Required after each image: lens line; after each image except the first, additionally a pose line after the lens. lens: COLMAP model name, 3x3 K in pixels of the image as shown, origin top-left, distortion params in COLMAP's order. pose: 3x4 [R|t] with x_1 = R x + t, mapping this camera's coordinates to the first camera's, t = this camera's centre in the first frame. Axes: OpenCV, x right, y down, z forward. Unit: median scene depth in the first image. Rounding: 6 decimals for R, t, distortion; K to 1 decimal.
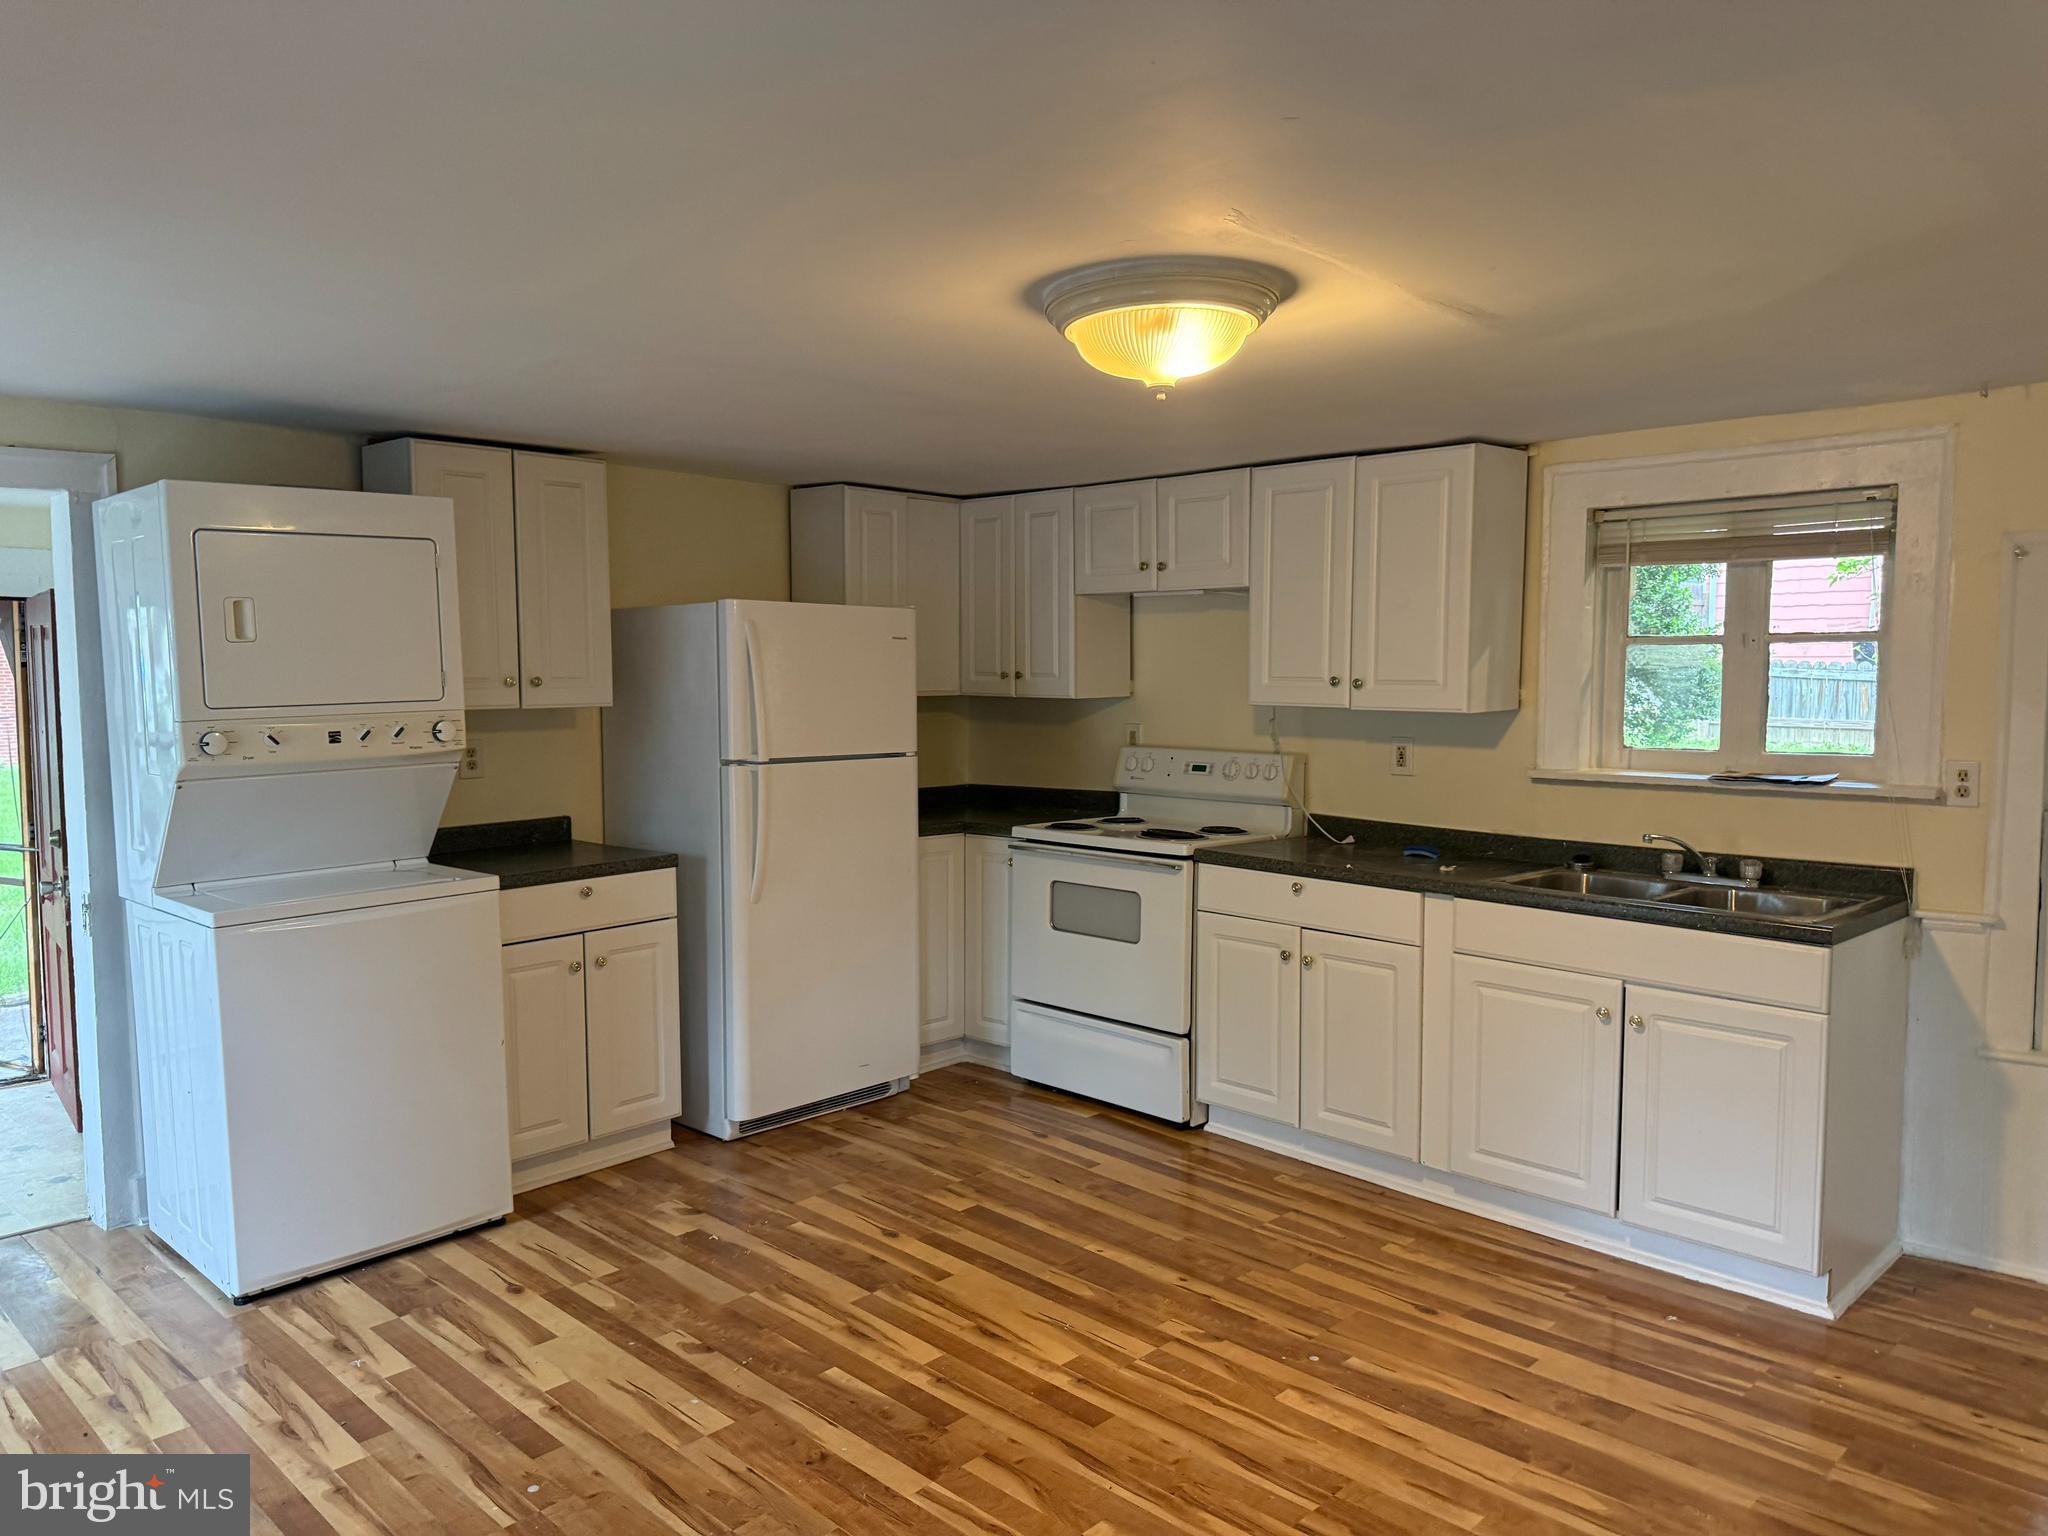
lens RADIAL K [[1469.5, 0, 1018.7], [0, 1469.5, 773.5], [0, 0, 1]] dist [0.021834, -0.013419]
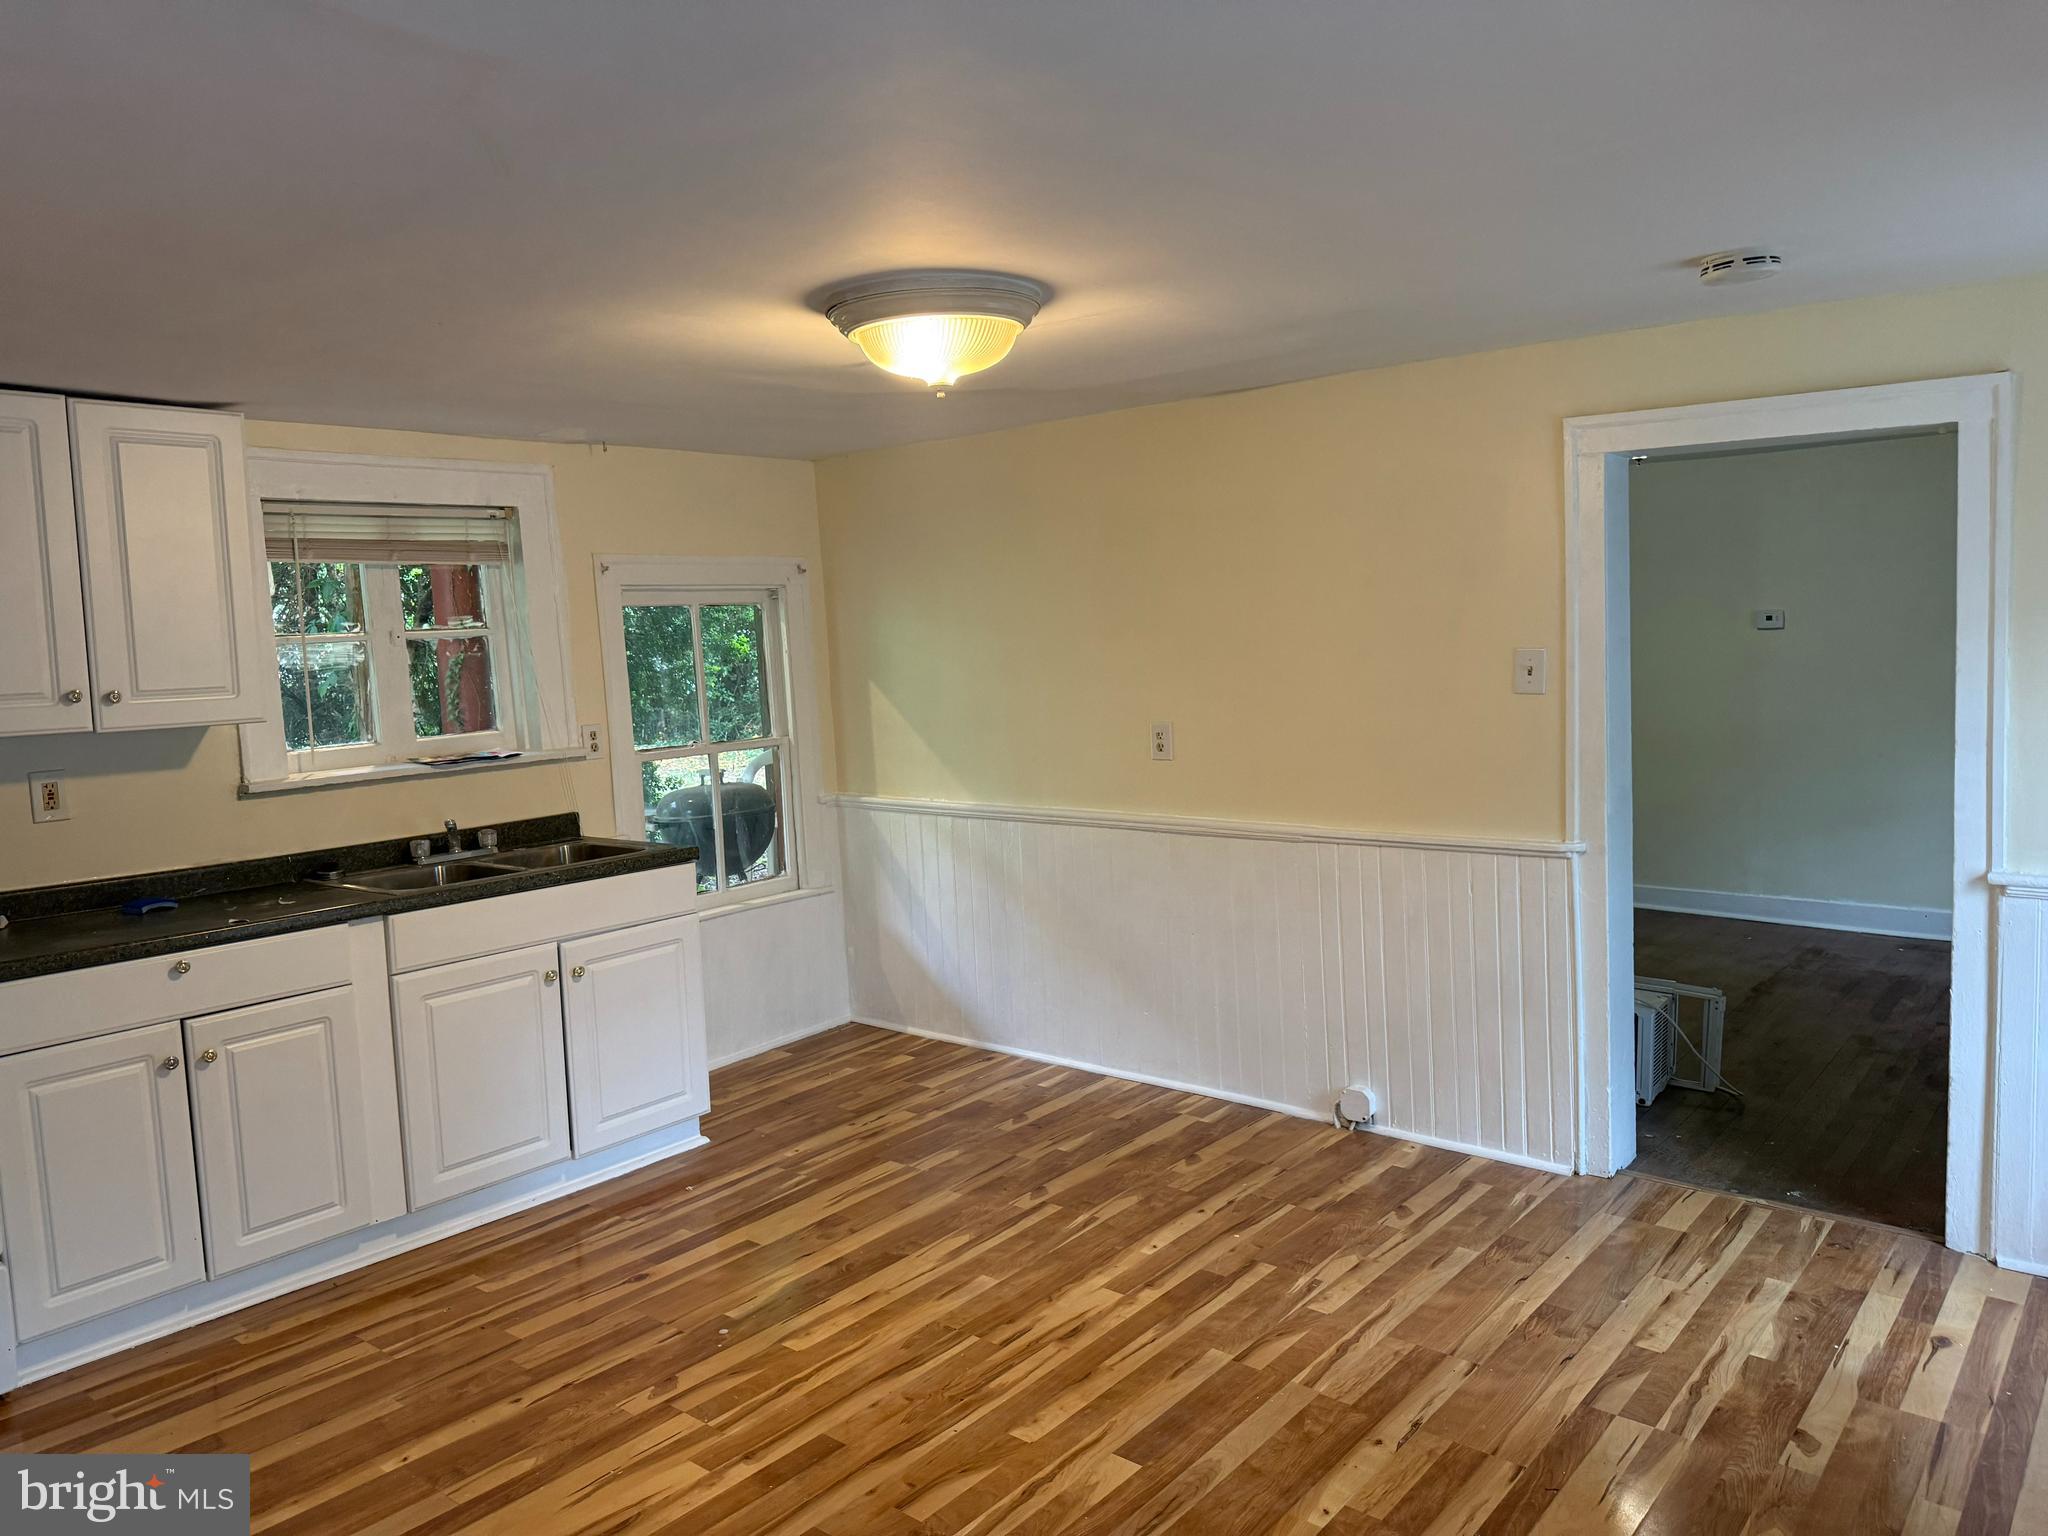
lens RADIAL K [[1469.5, 0, 1017.3], [0, 1469.5, 758.0], [0, 0, 1]] dist [0.021834, -0.013419]
pose [[-0.092779, -0.086766, 0.991899, -0.566036], [0.116021, 0.988468, 0.097318, -0.050187], [-0.988904, 0.124111, -0.081642, 0.594262]]
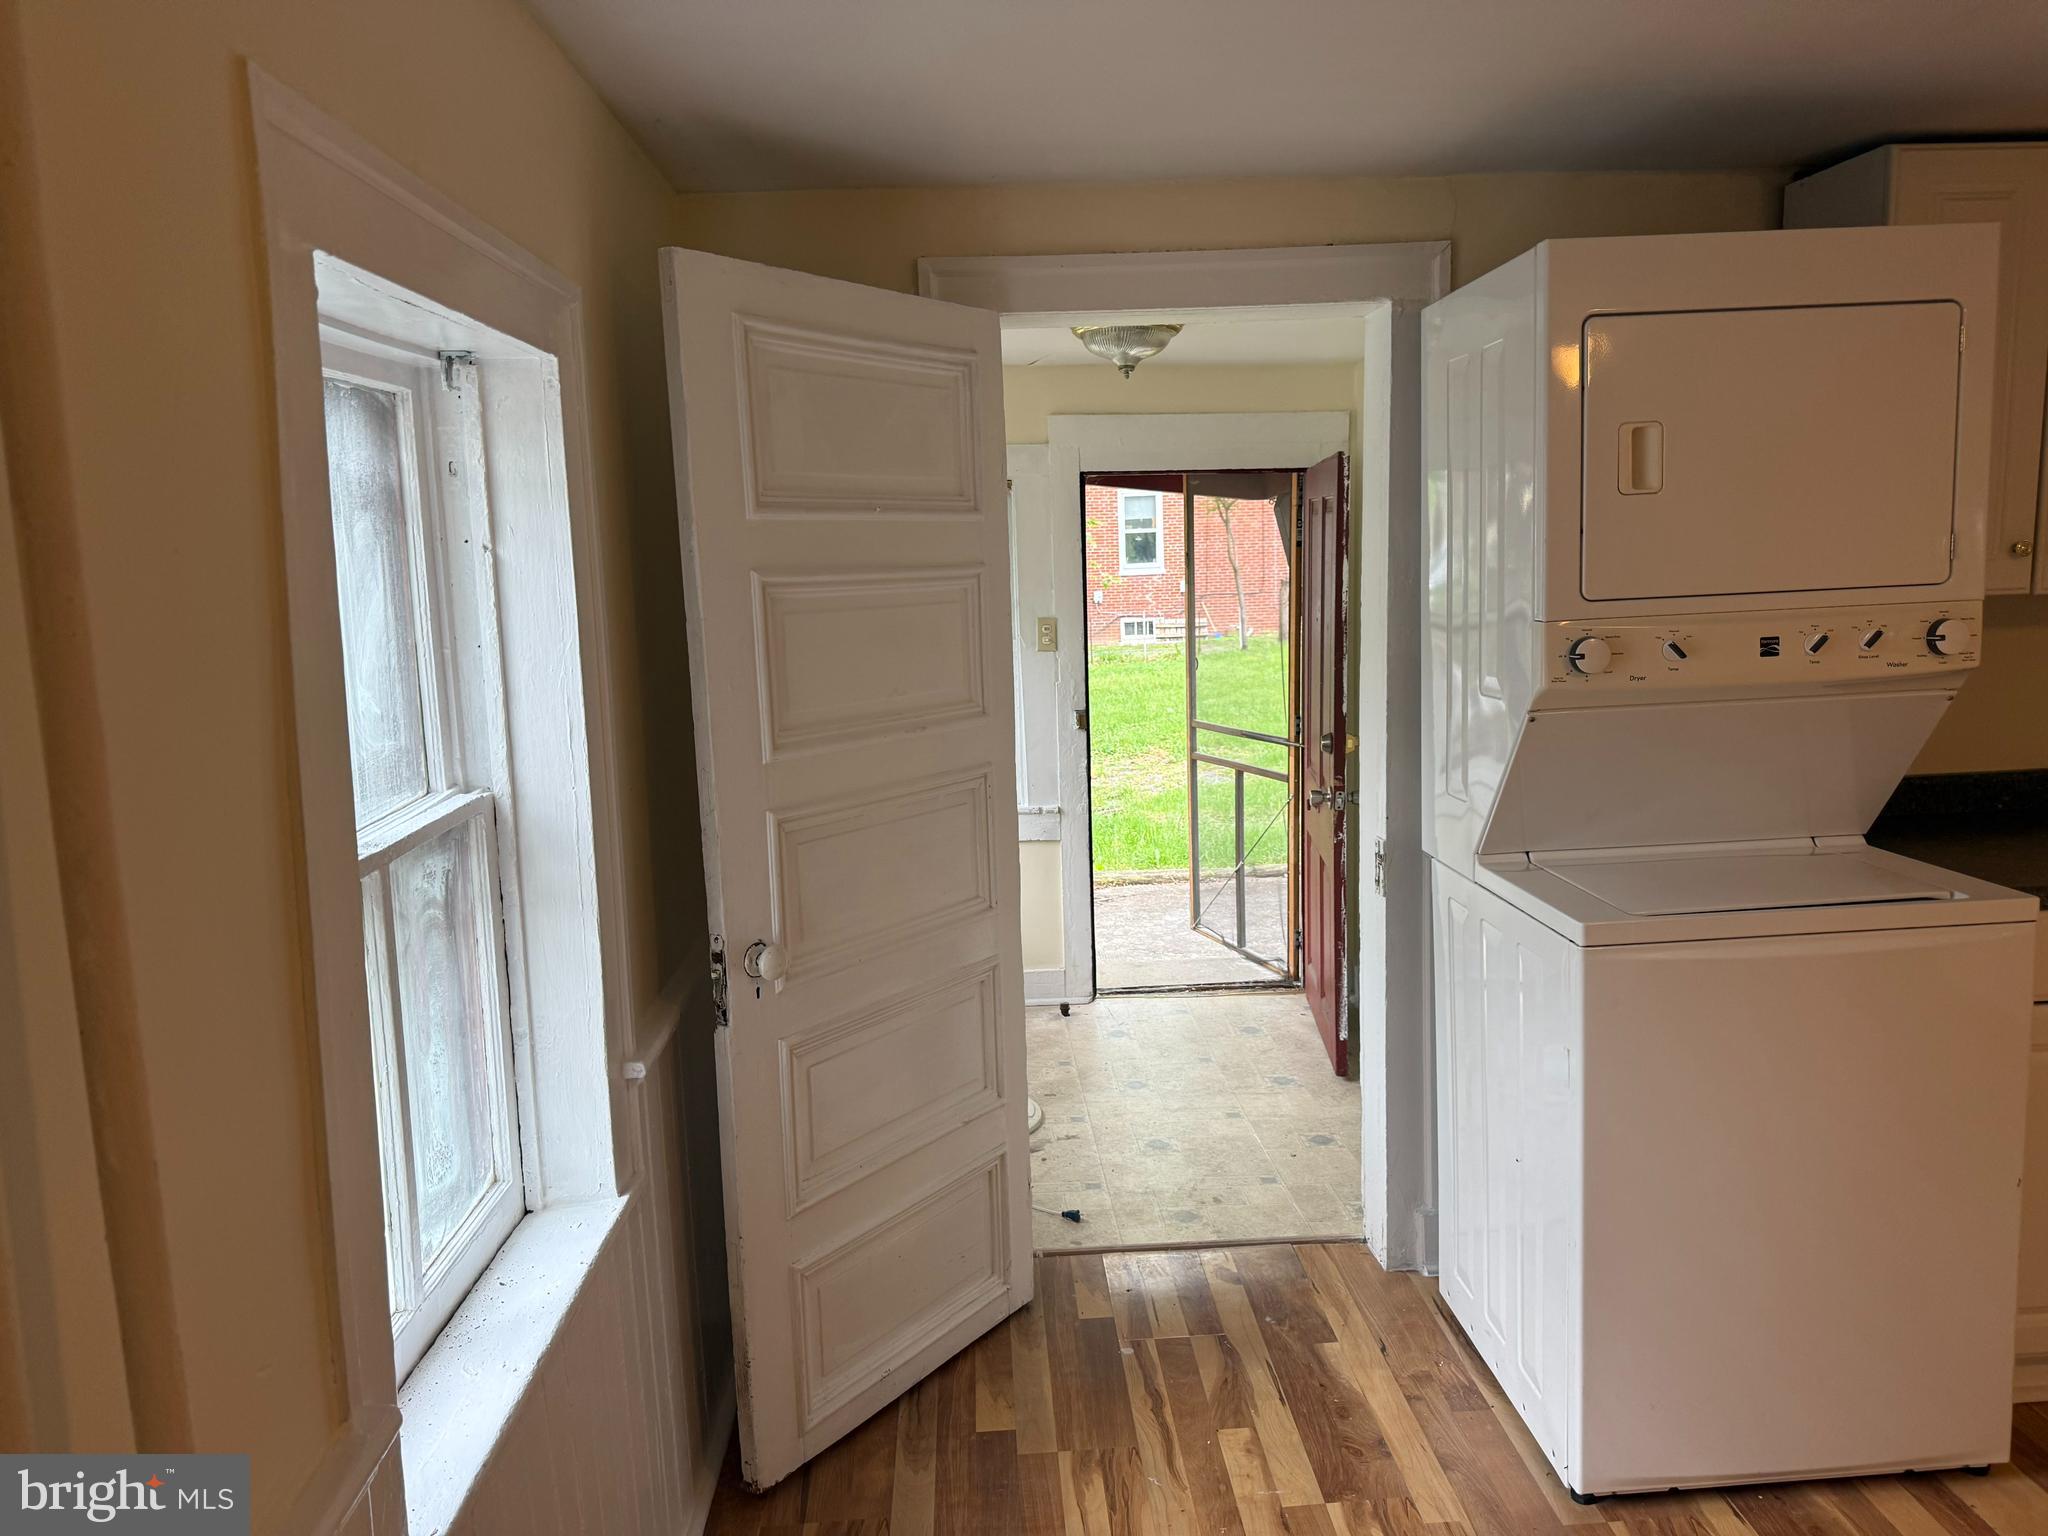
lens RADIAL K [[1469.5, 0, 1026.6], [0, 1469.5, 761.1], [0, 0, 1]] dist [0.021834, -0.013419]
pose [[0.731728, 0.076995, -0.677234, -0.296441], [-0.025162, 0.995973, 0.086045, -0.024140], [0.681133, -0.045921, 0.730719, 0.375993]]
